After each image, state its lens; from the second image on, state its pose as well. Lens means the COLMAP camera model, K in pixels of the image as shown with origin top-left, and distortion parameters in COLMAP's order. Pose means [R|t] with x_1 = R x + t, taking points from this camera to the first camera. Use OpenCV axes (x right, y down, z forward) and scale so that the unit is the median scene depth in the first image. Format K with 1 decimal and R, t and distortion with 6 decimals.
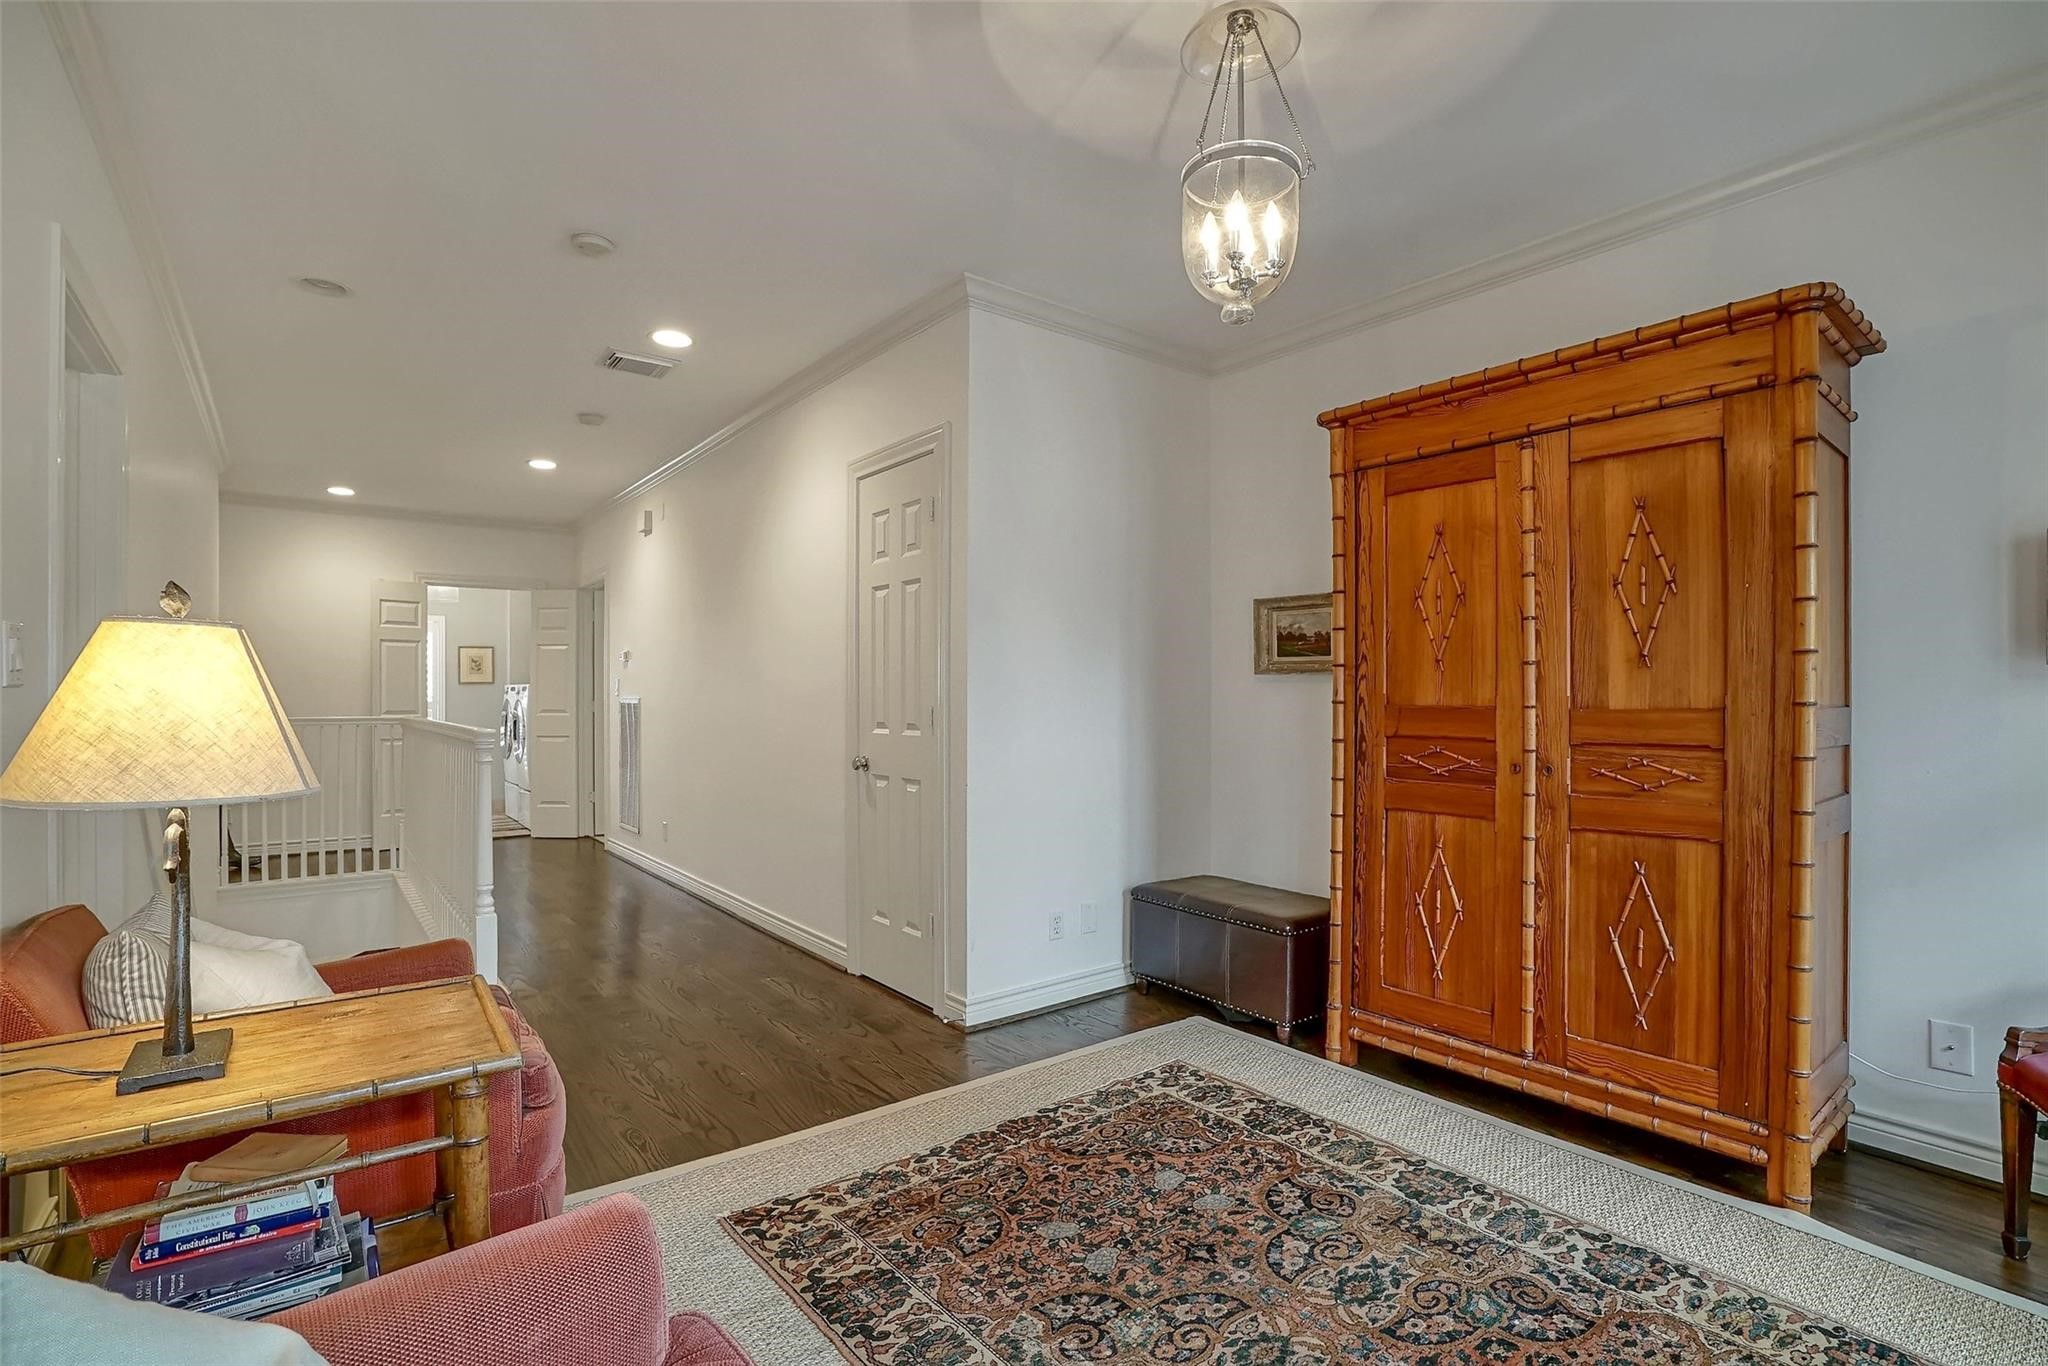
lens RADIAL K [[965.9, 0, 1027.1], [0, 965.9, 696.0], [0, 0, 1]] dist [-0.051992, 0.019272]
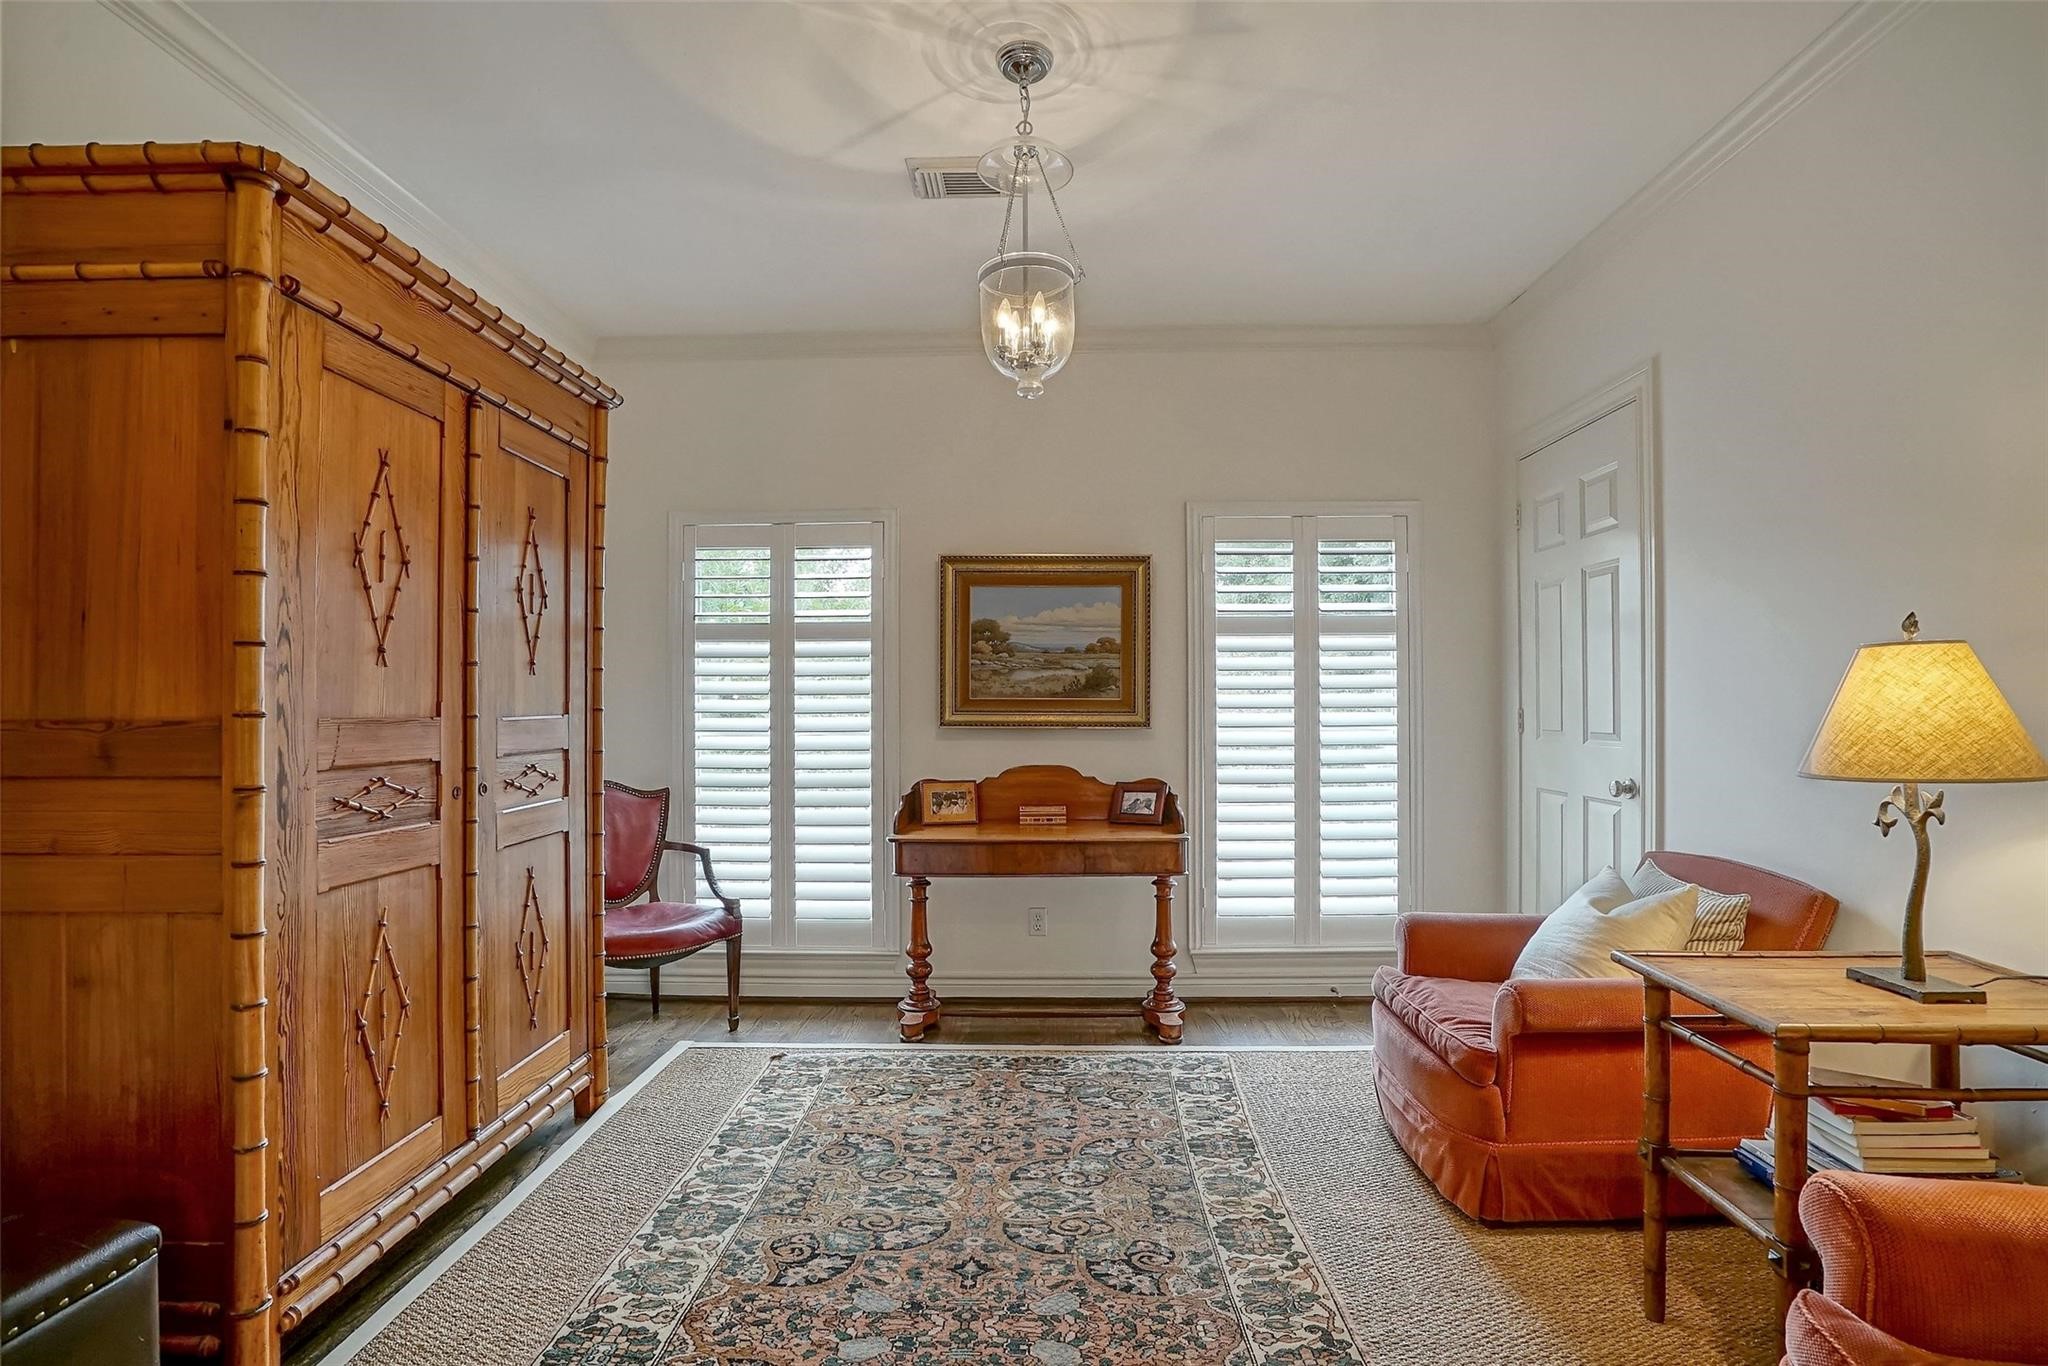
lens RADIAL K [[965.9, 0, 1030.7], [0, 965.9, 684.3], [0, 0, 1]] dist [-0.051992, 0.019272]
pose [[-0.773484, 0.013299, 0.633677, -0.507059], [0.002758, 0.999841, -0.017616, -0.000452], [-0.633810, -0.011878, -0.773397, 1.766473]]
